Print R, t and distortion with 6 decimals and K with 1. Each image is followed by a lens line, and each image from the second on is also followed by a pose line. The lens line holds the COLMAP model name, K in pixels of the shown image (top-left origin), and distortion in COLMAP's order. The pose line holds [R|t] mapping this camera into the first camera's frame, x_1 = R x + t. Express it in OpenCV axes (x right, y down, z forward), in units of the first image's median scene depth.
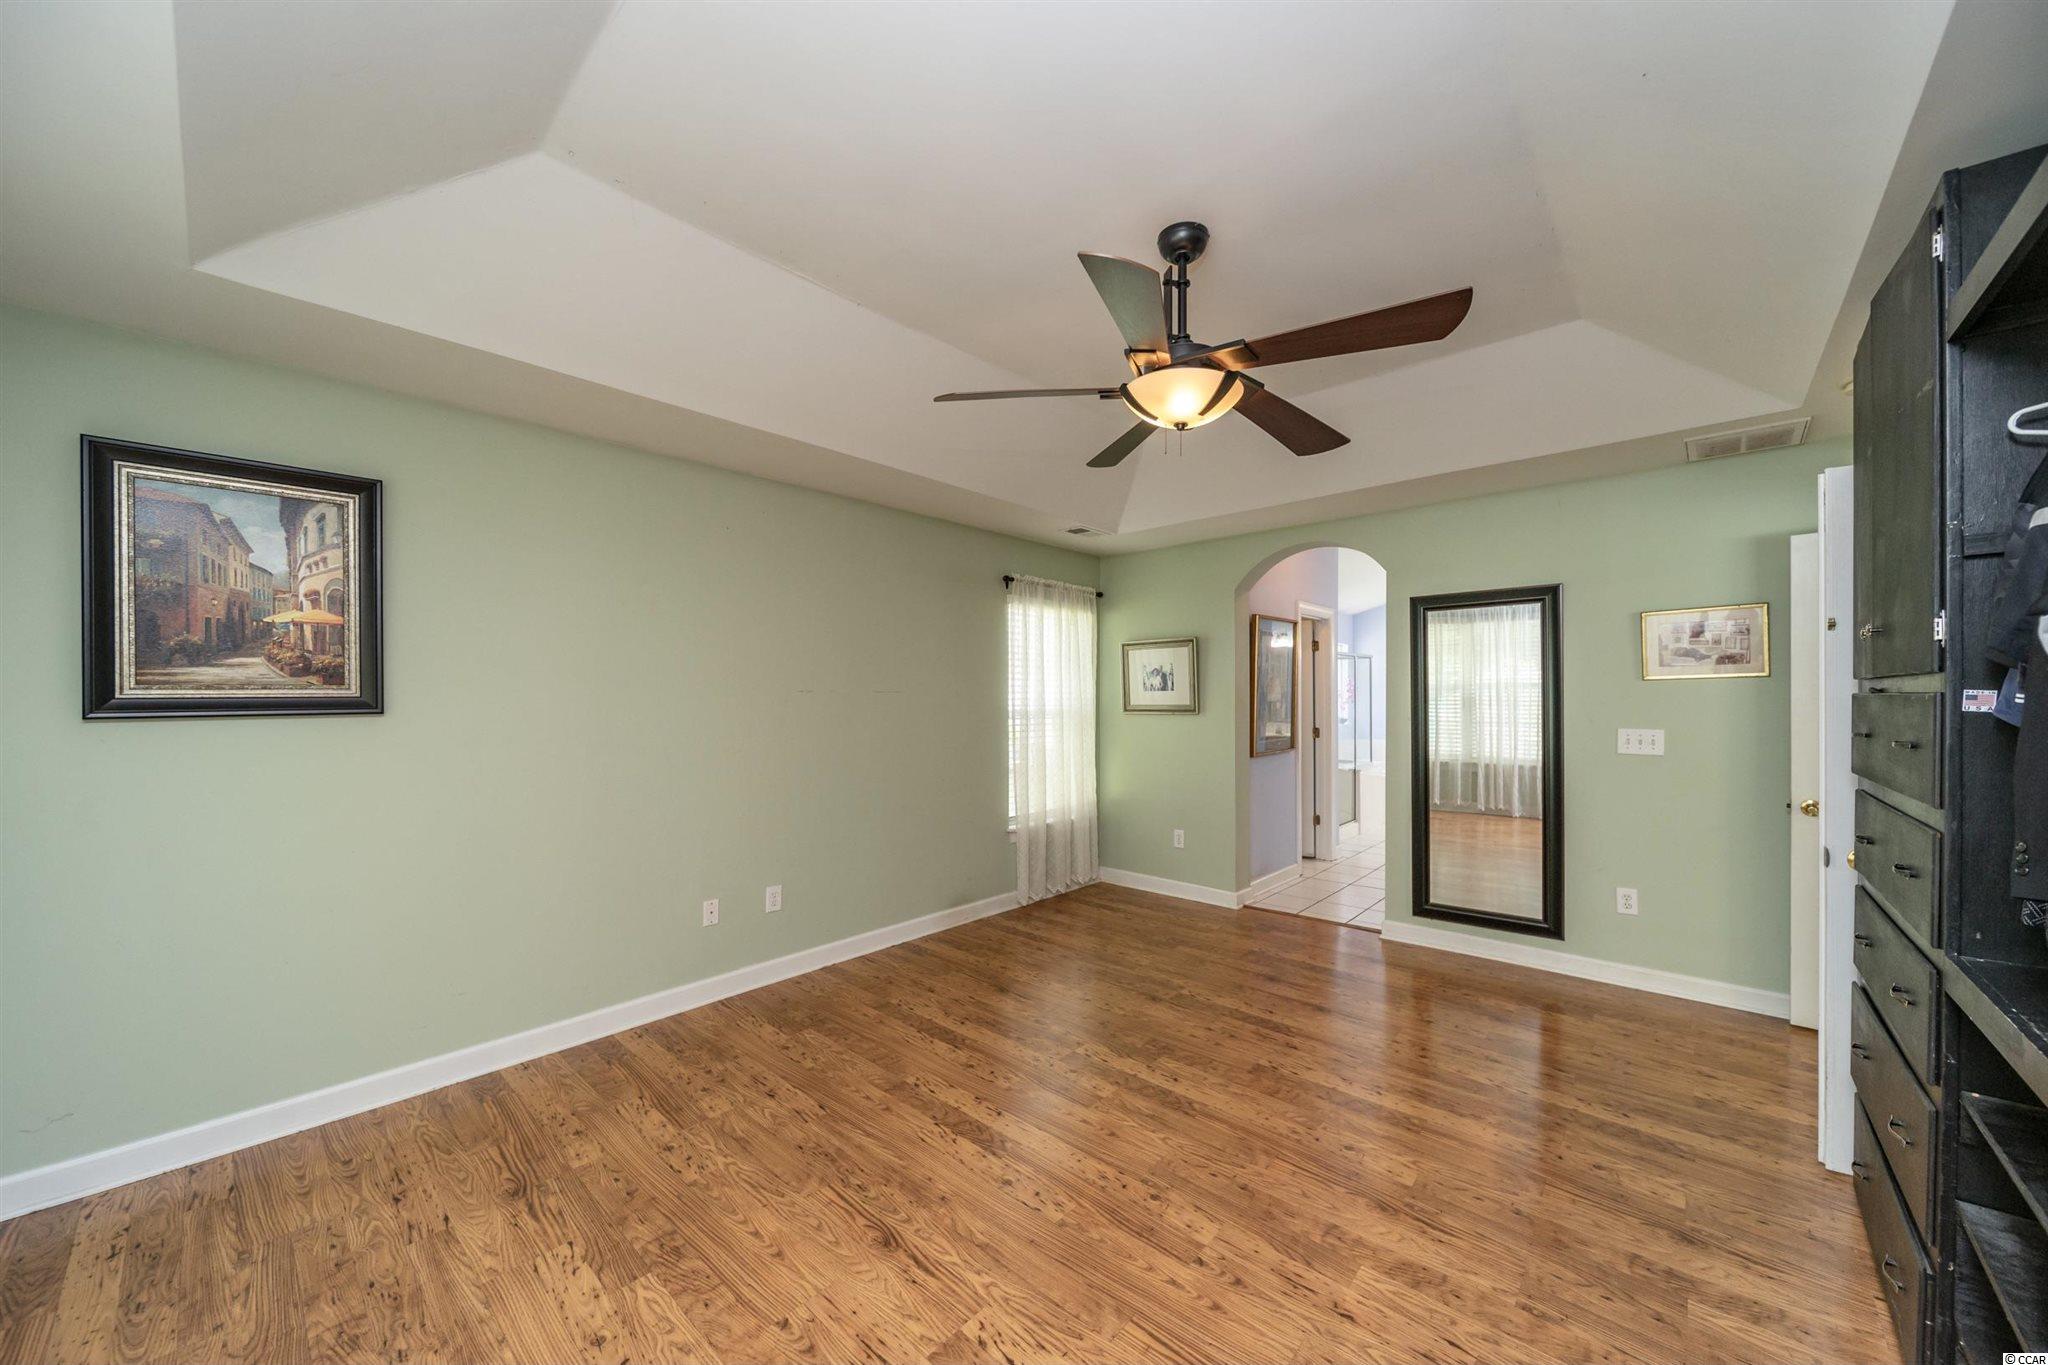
lens RADIAL K [[732.3, 0, 1022.5], [0, 732.3, 685.1], [0, 0, 1]] dist [0.002944, -0.003602]
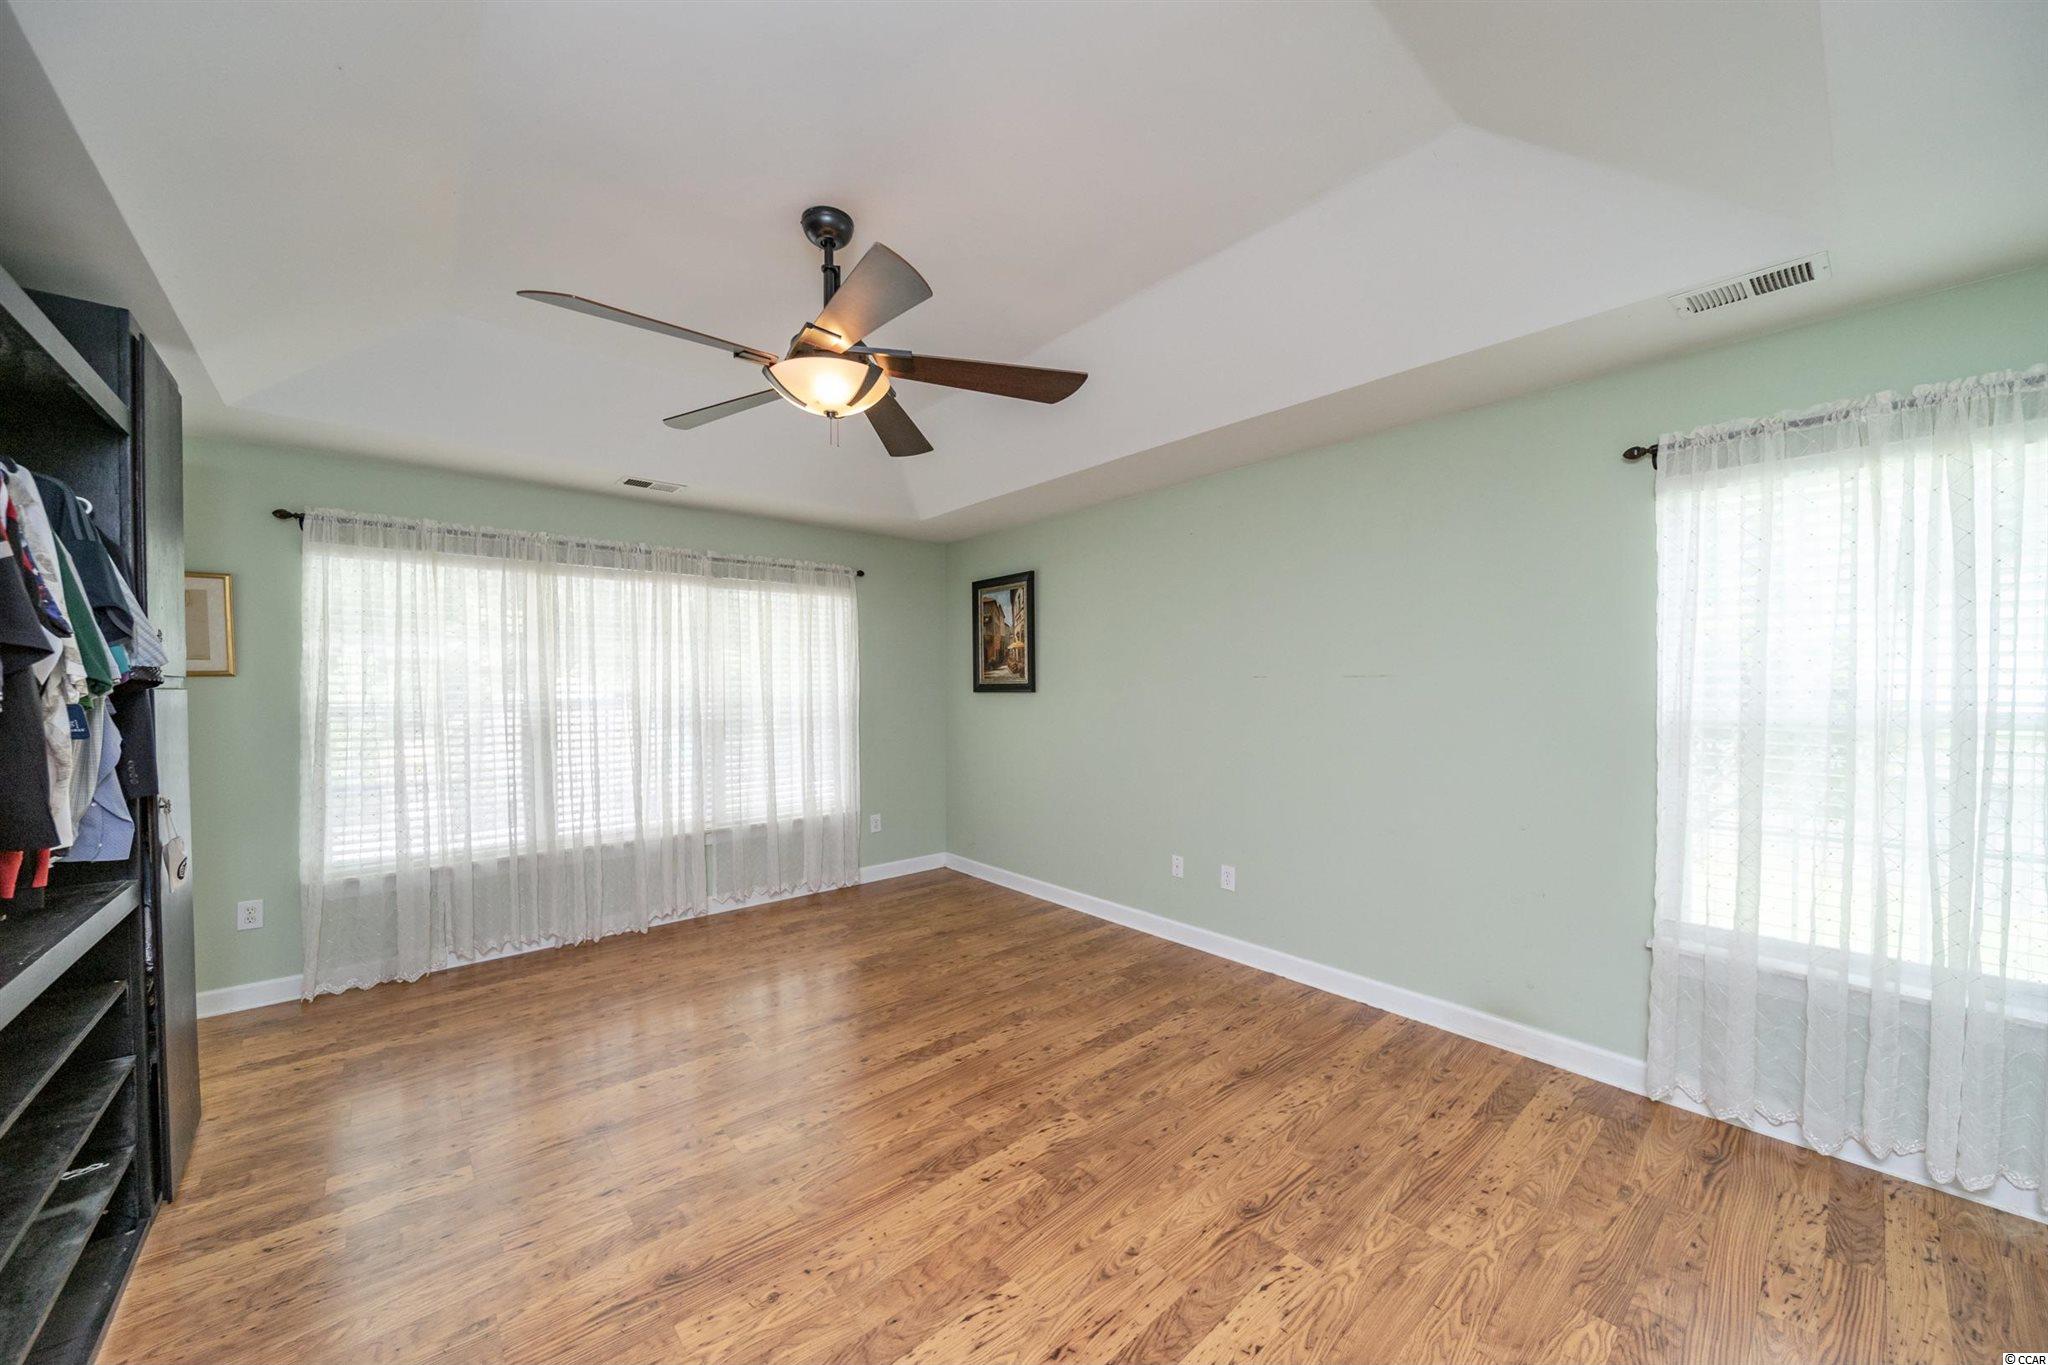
lens RADIAL K [[723.0, 0, 1023.5], [0, 723.0, 688.2], [0, 0, 1]] dist [0.001704, -0.000072]
pose [[-0.110988, 0.011368, -0.993757, 0.946844], [0.022585, 0.999705, 0.008914, 0.010310], [0.993565, -0.021455, -0.111212, 1.117692]]
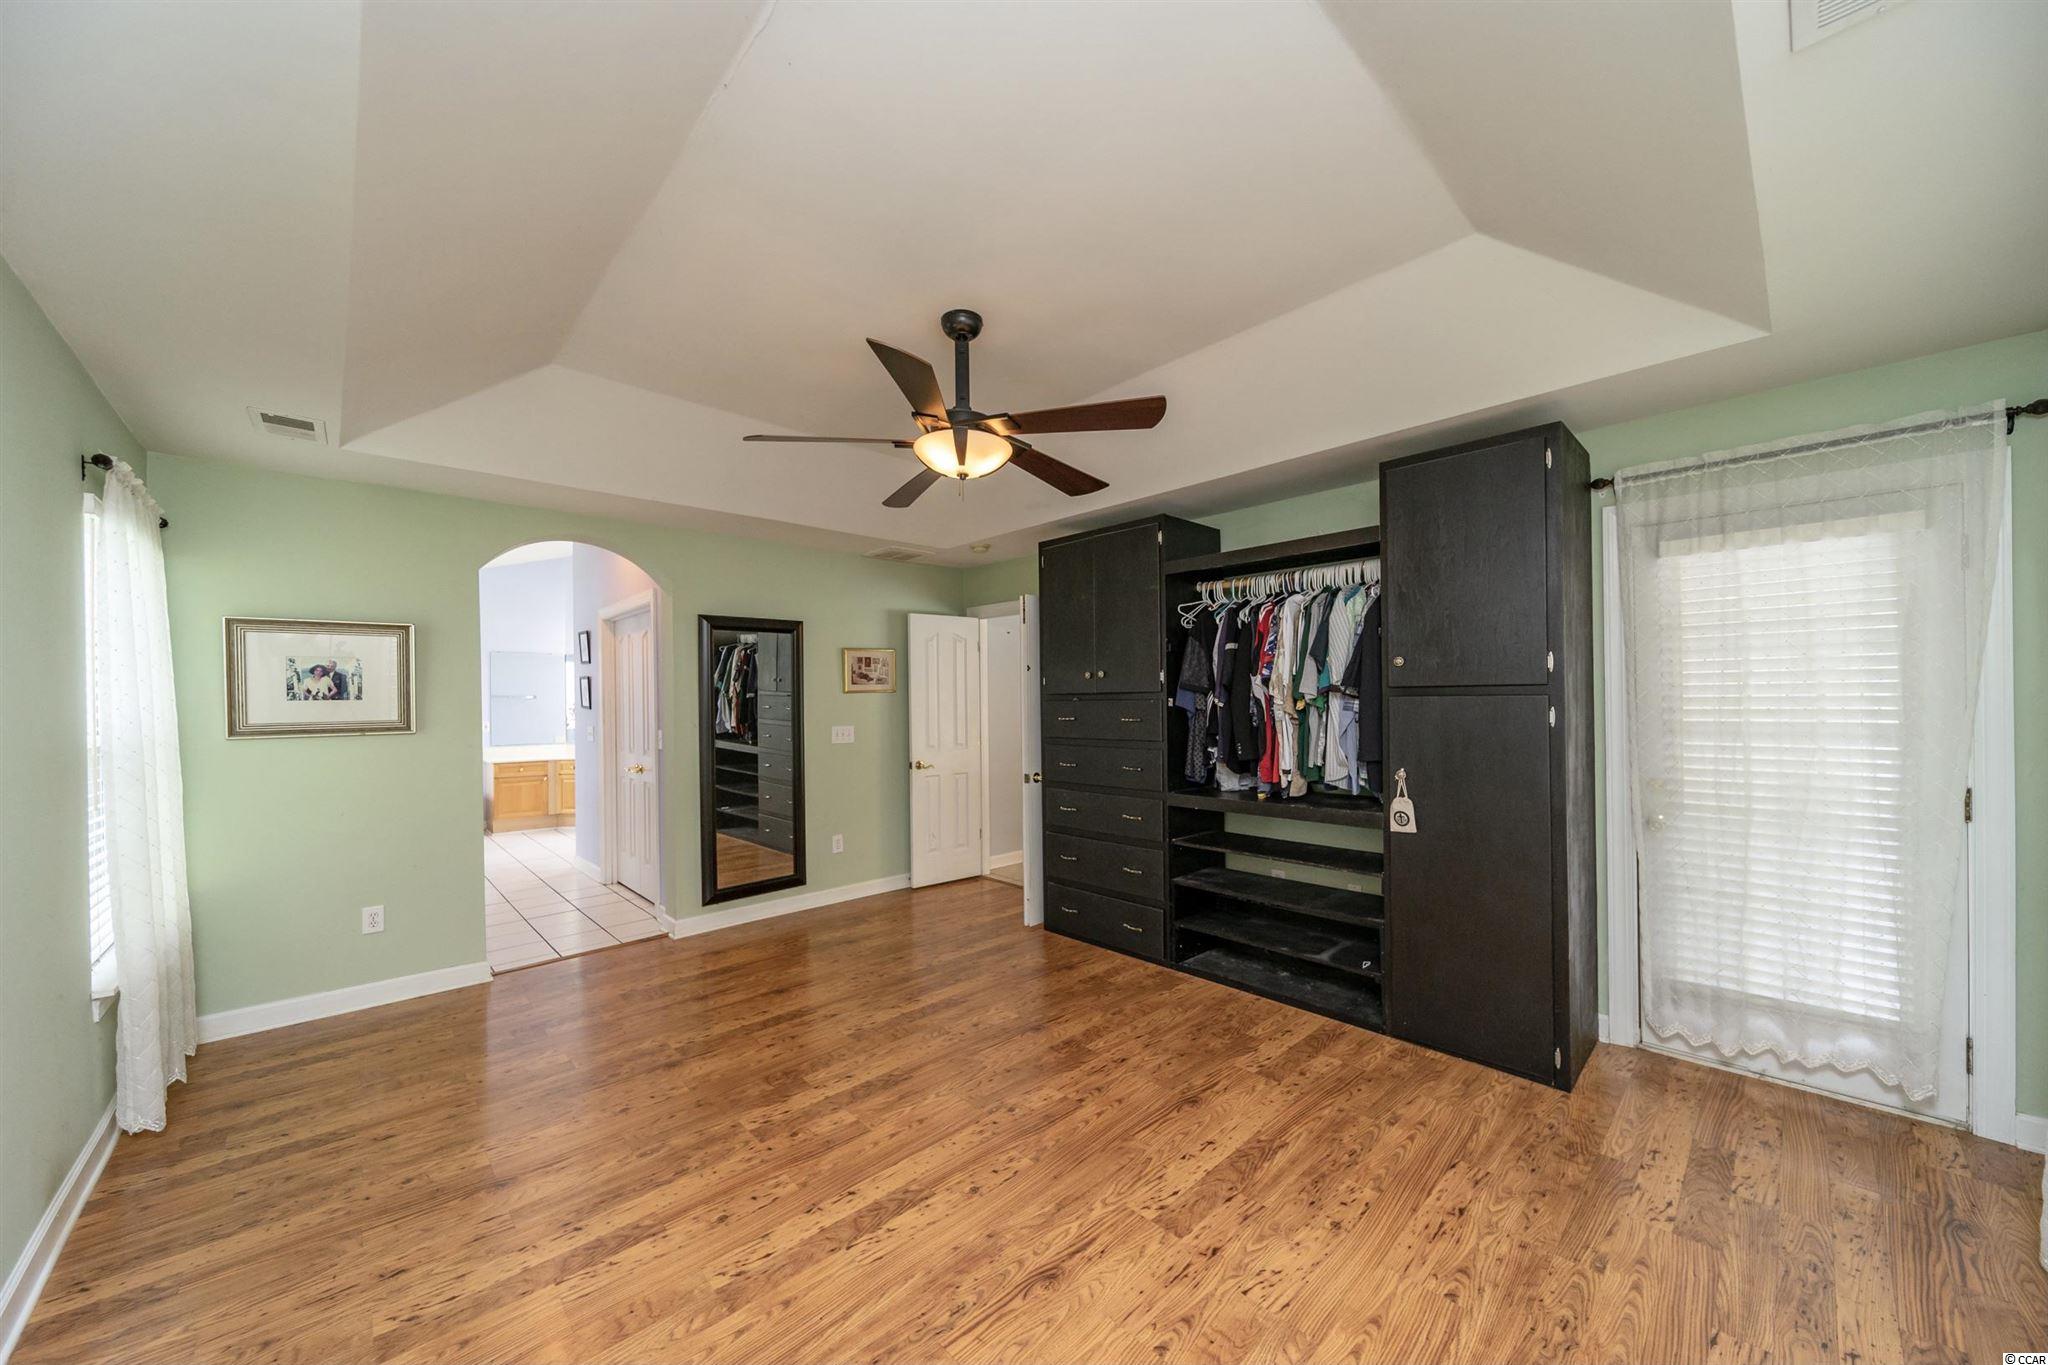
lens RADIAL K [[732.3, 0, 1022.5], [0, 732.3, 685.1], [0, 0, 1]] dist [0.002944, -0.003602]
pose [[0.075360, 0.023673, 0.996875, -0.797903], [-0.006662, 0.999708, -0.023236, 0.011054], [-0.997134, -0.004890, 0.075495, 0.670586]]
